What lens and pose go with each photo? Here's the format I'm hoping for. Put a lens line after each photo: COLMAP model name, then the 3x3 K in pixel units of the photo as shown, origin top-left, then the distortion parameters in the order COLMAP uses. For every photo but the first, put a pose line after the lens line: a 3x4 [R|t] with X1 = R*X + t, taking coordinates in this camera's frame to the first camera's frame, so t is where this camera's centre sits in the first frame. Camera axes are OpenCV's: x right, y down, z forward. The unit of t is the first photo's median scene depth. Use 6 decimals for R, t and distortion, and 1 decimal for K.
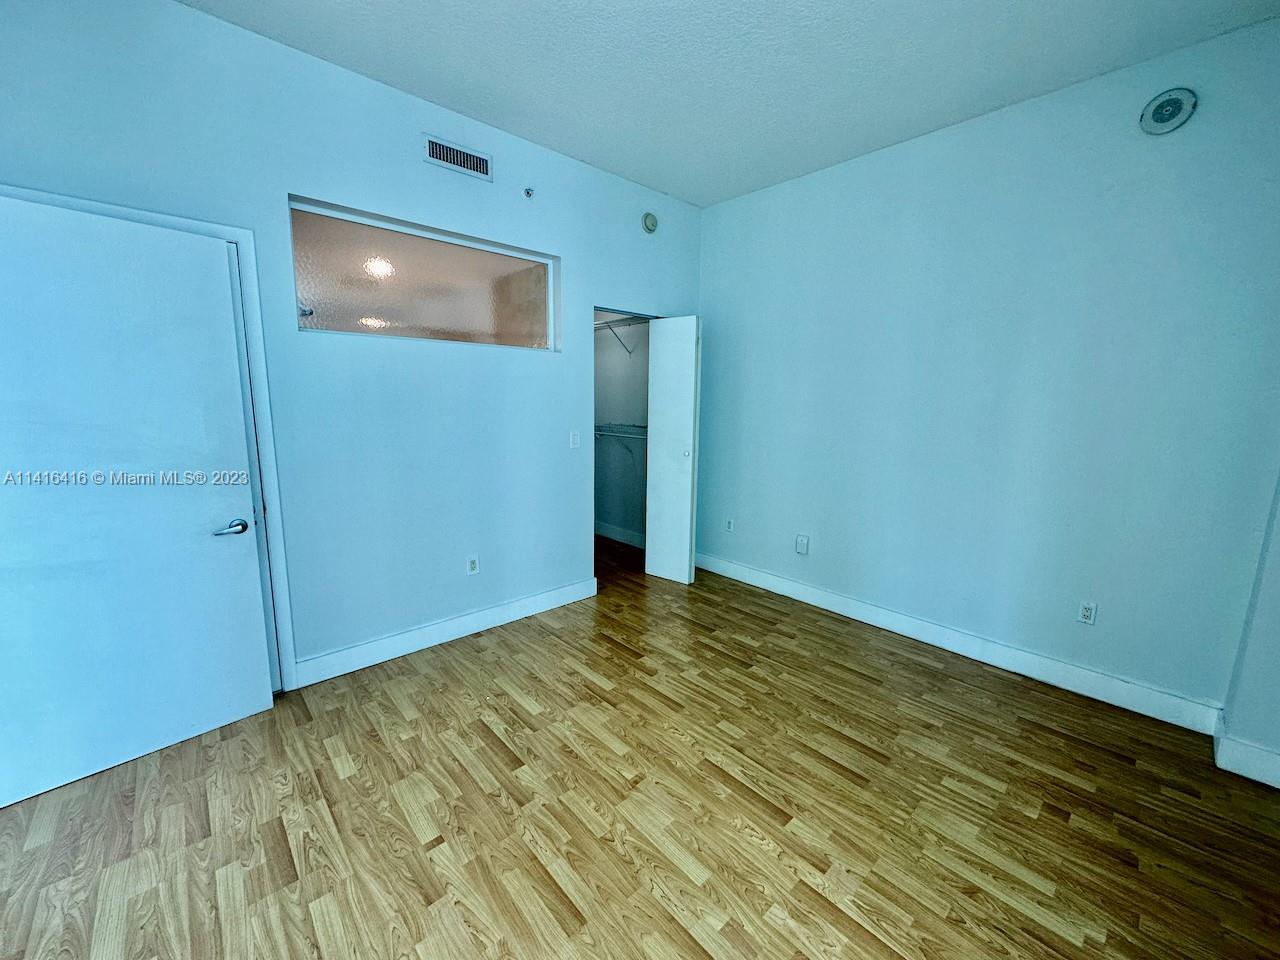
lens RADIAL K [[512.6, 0, 638.0], [0, 512.6, 481.2], [0, 0, 1]] dist [-0.002371, 0.000699]
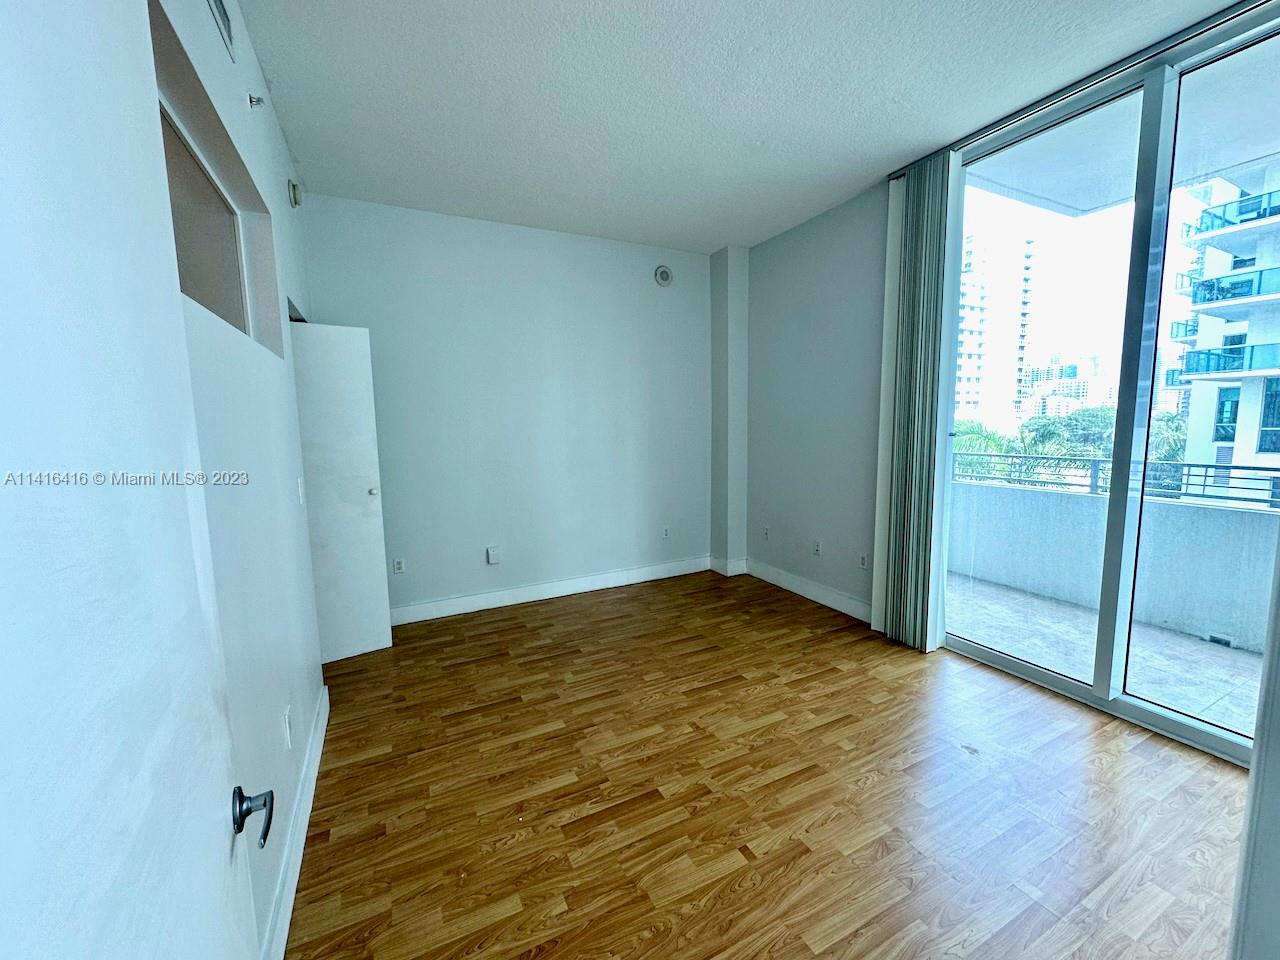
lens RADIAL K [[512.6, 0, 646.8], [0, 512.6, 480.2], [0, 0, 1]] dist [-0.002371, 0.000699]
pose [[0.261507, -0.131049, 0.956264, -0.976947], [0.178718, 0.980182, 0.085453, -0.106844], [-0.948511, 0.148555, 0.279745, 0.582944]]
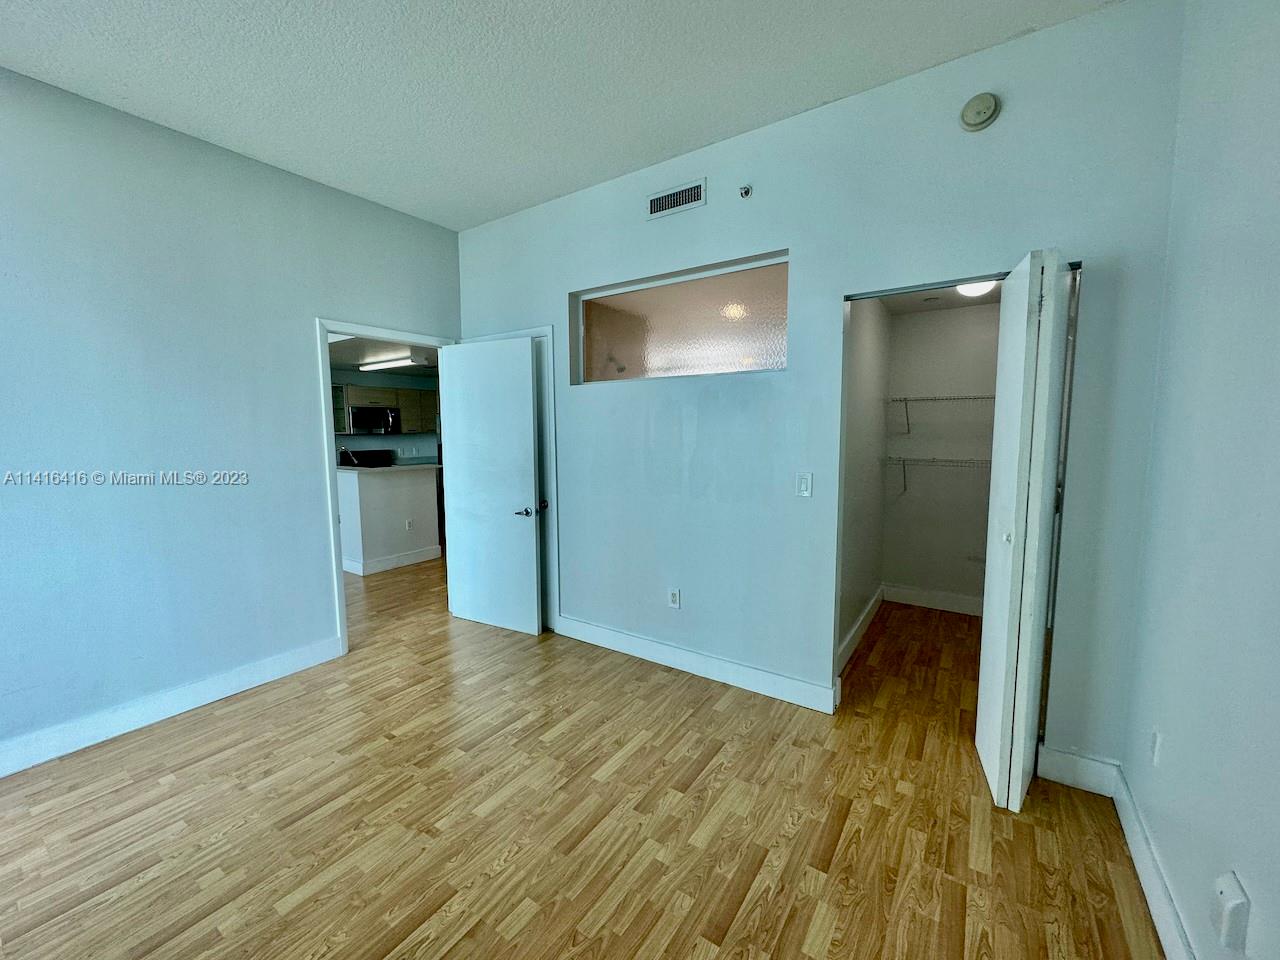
lens RADIAL K [[512.6, 0, 640.6], [0, 512.6, 476.6], [0, 0, 1]] dist [-0.002371, 0.000699]
pose [[0.226996, 0.078807, -0.970702, 0.817326], [-0.145507, 0.988278, 0.046208, -0.139980], [0.962964, 0.130755, 0.235802, 0.914667]]
